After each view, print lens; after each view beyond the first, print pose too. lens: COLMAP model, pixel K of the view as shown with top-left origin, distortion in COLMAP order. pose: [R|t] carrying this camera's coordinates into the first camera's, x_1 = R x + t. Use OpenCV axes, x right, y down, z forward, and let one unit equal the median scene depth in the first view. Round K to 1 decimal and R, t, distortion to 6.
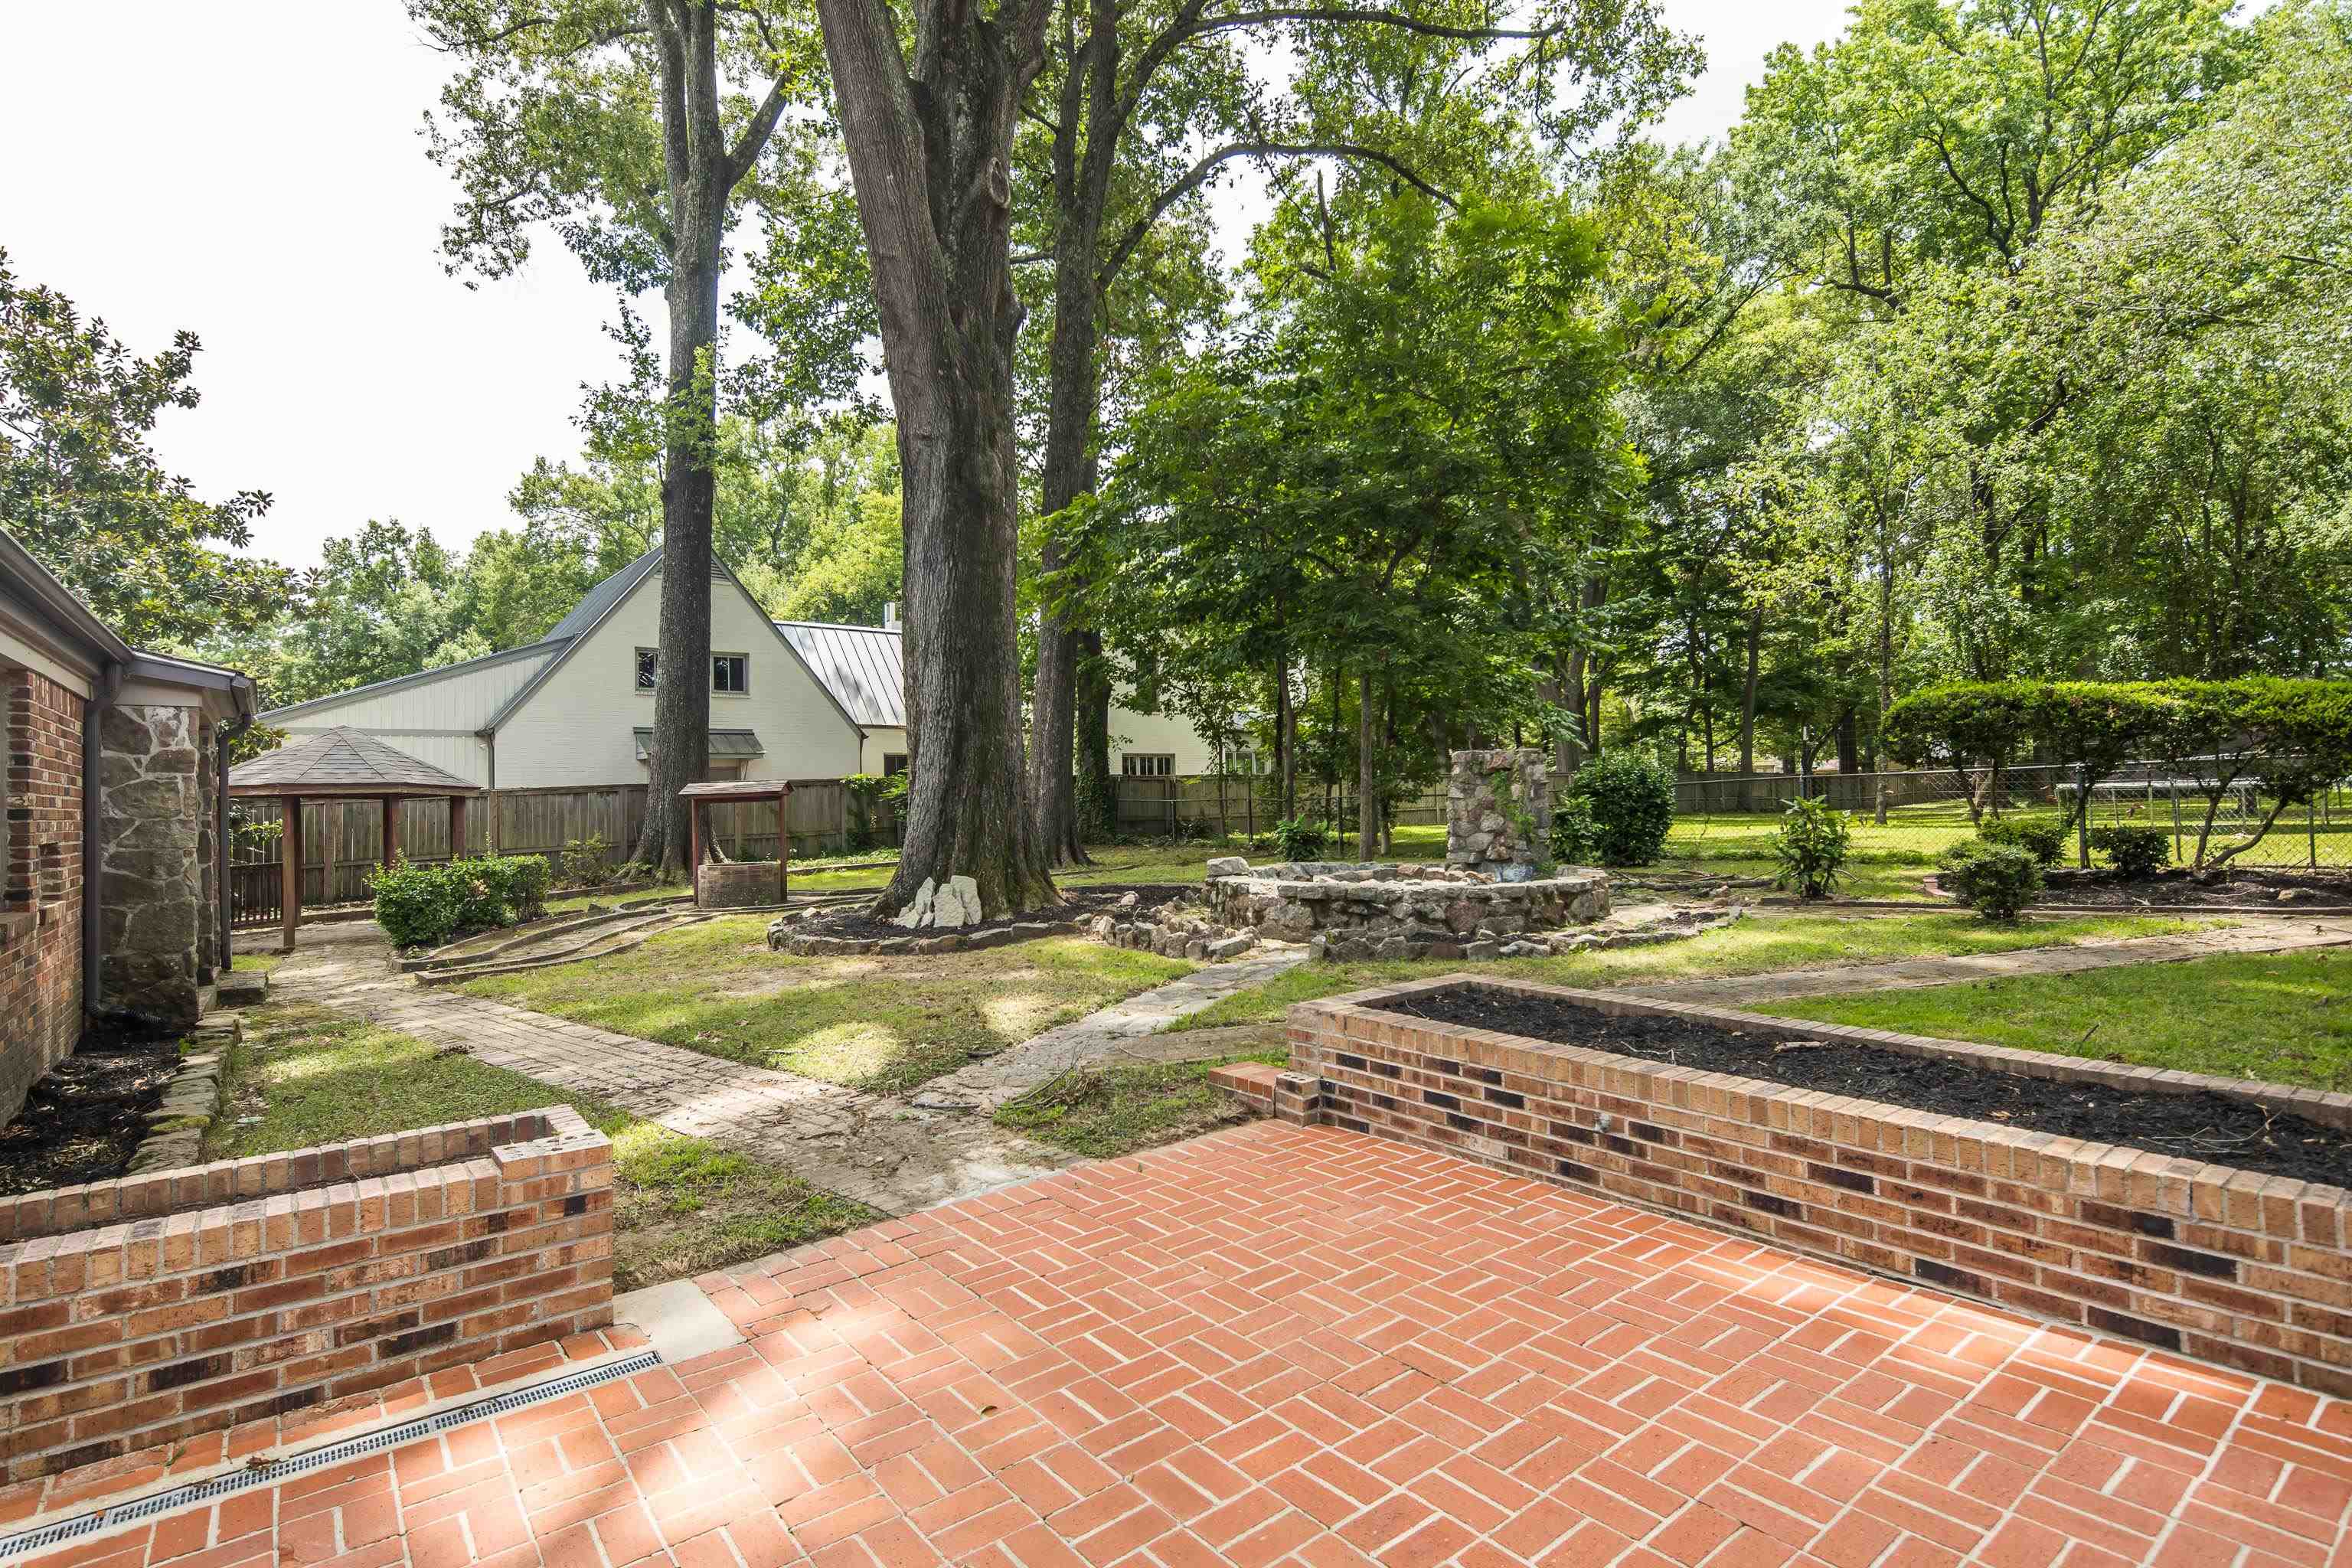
lens RADIAL K [[1123.6, 0, 1176.0], [0, 1123.6, 784.0], [0, 0, 1]] dist [0.001240, -0.000145]
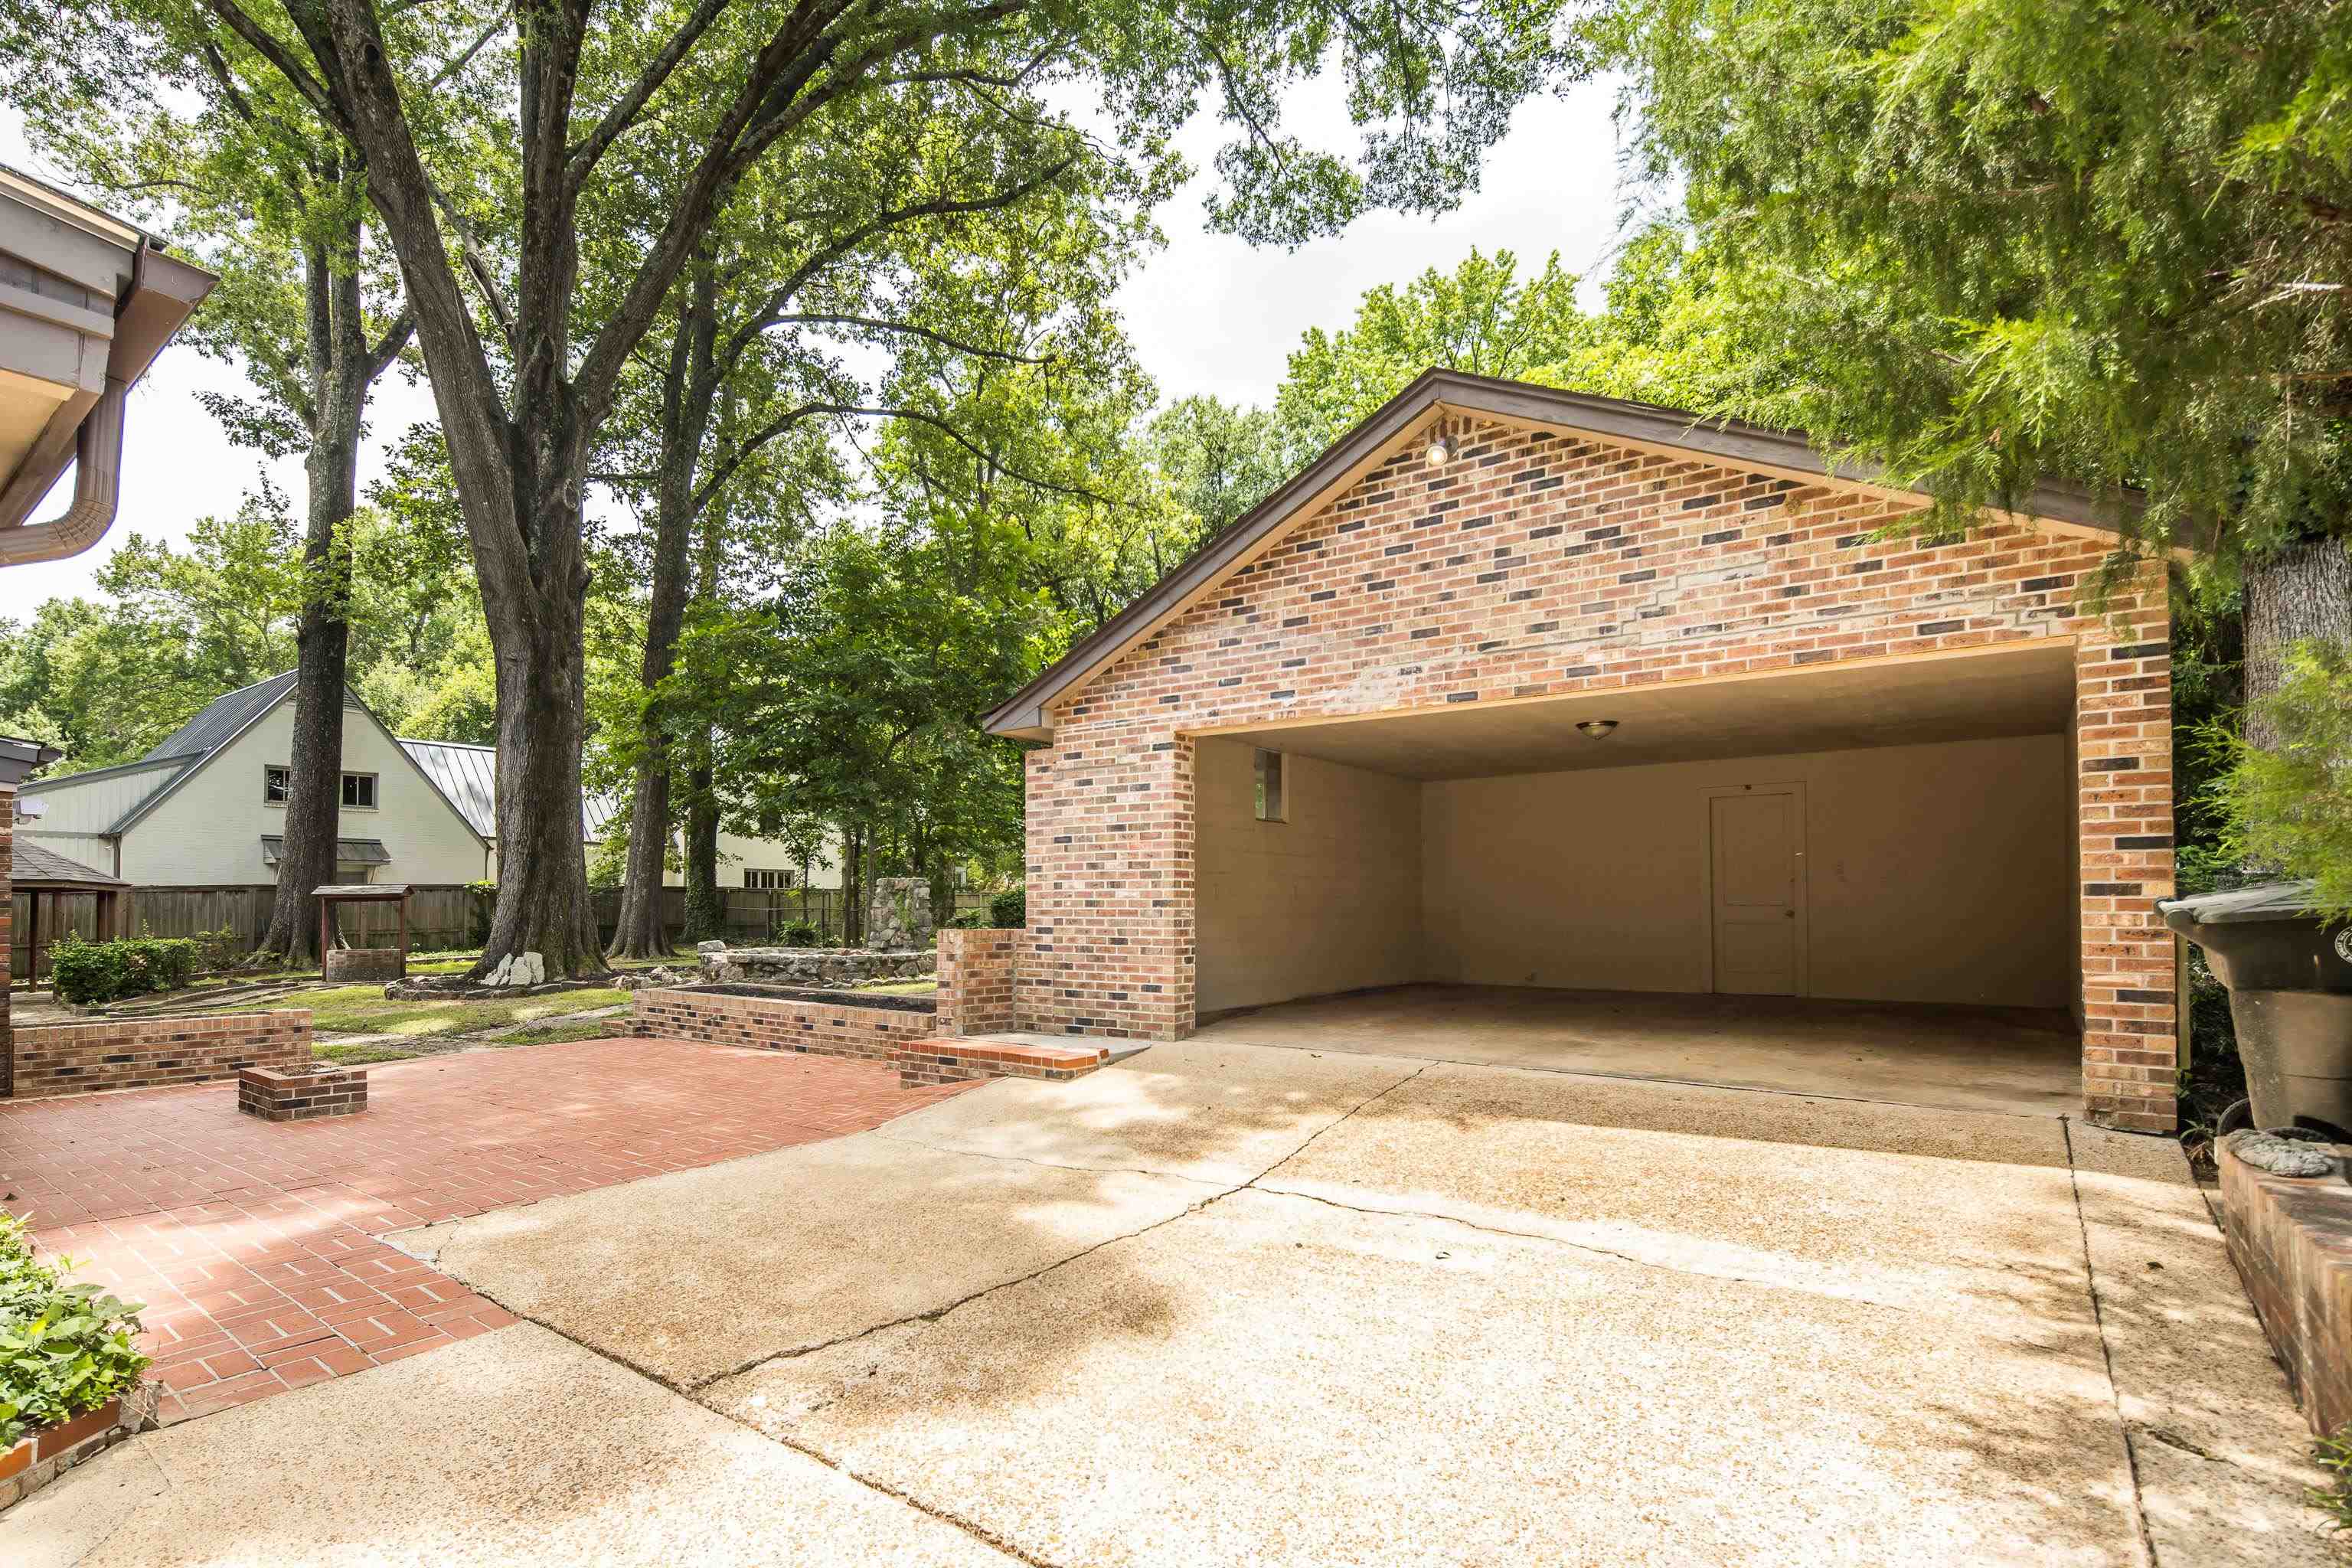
lens RADIAL K [[1115.6, 0, 1151.1], [0, 1115.6, 894.8], [0, 0, 1]] dist [0.000246, -0.000981]
pose [[0.970445, 0.023109, 0.240215, 0.129082], [-0.021974, 0.999731, -0.007401, -0.001019], [-0.240321, 0.001904, 0.970692, -0.331193]]
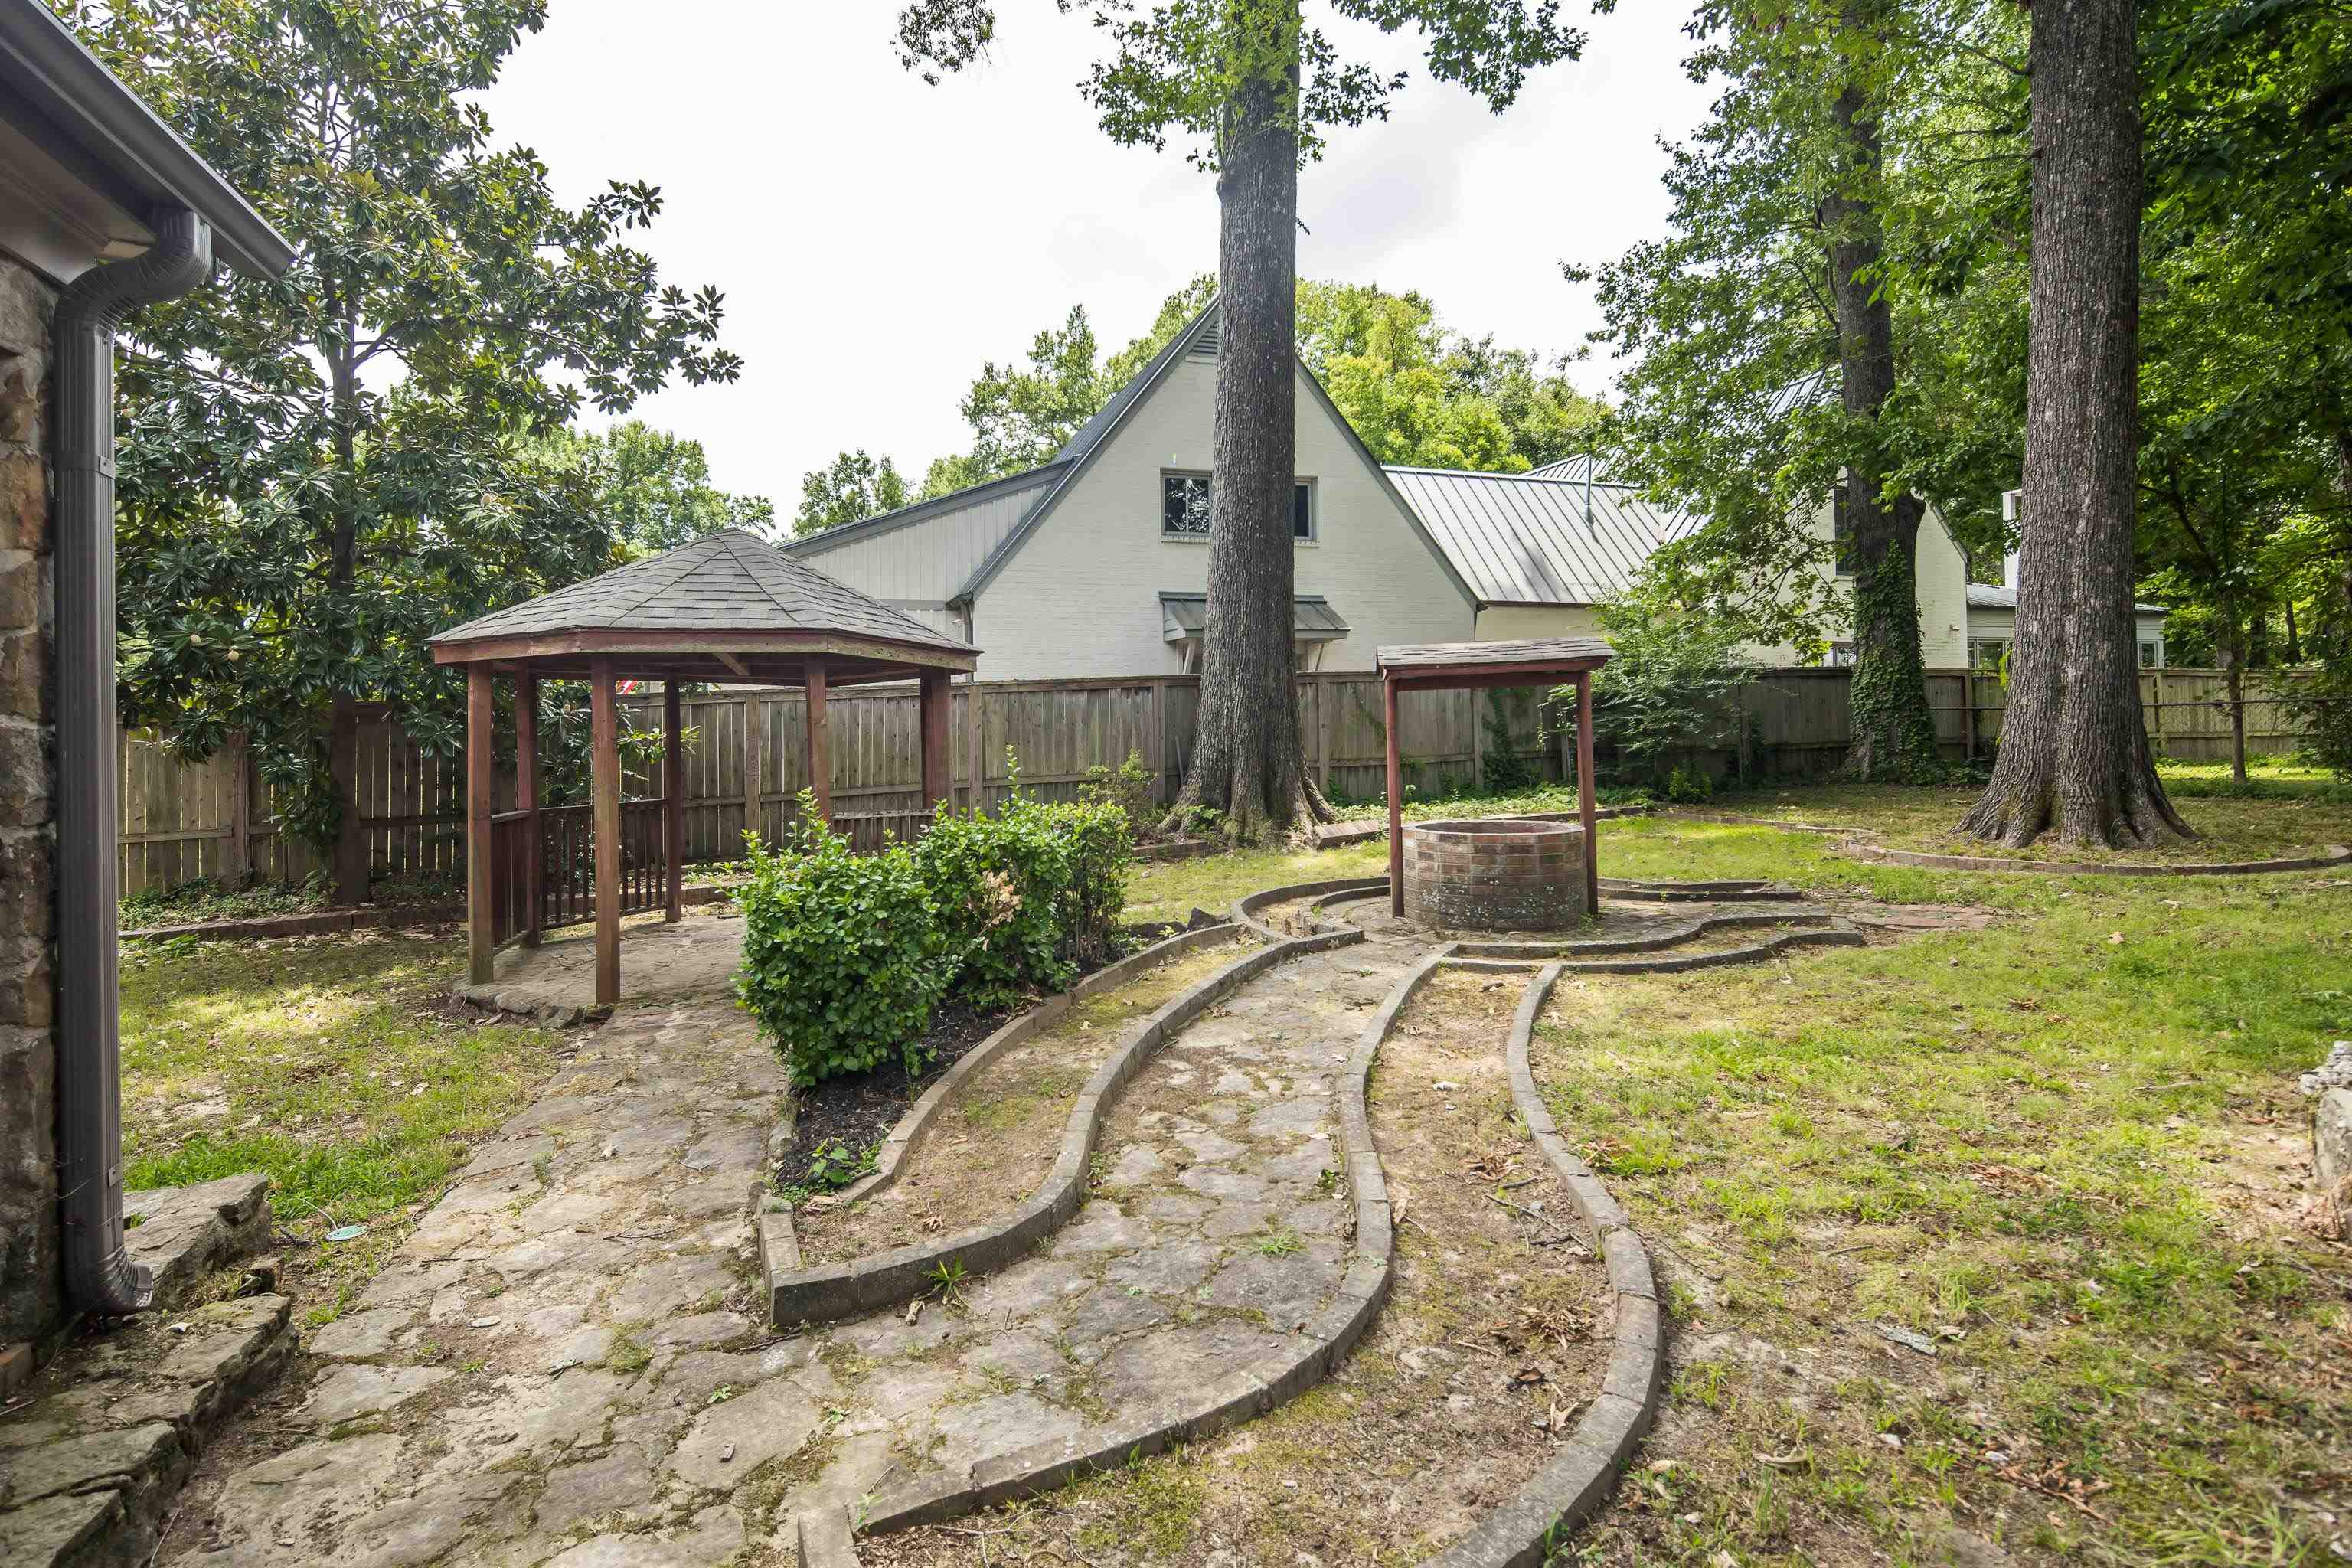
lens RADIAL K [[1150.8, 0, 1172.0], [0, 1150.8, 709.7], [0, 0, 1]] dist [0.000785, -0.000054]
pose [[0.940018, -0.007406, -0.341044, -0.261881], [0.007263, 0.999972, -0.001696, 0.019655], [0.341047, -0.000883, 0.940046, 0.398113]]
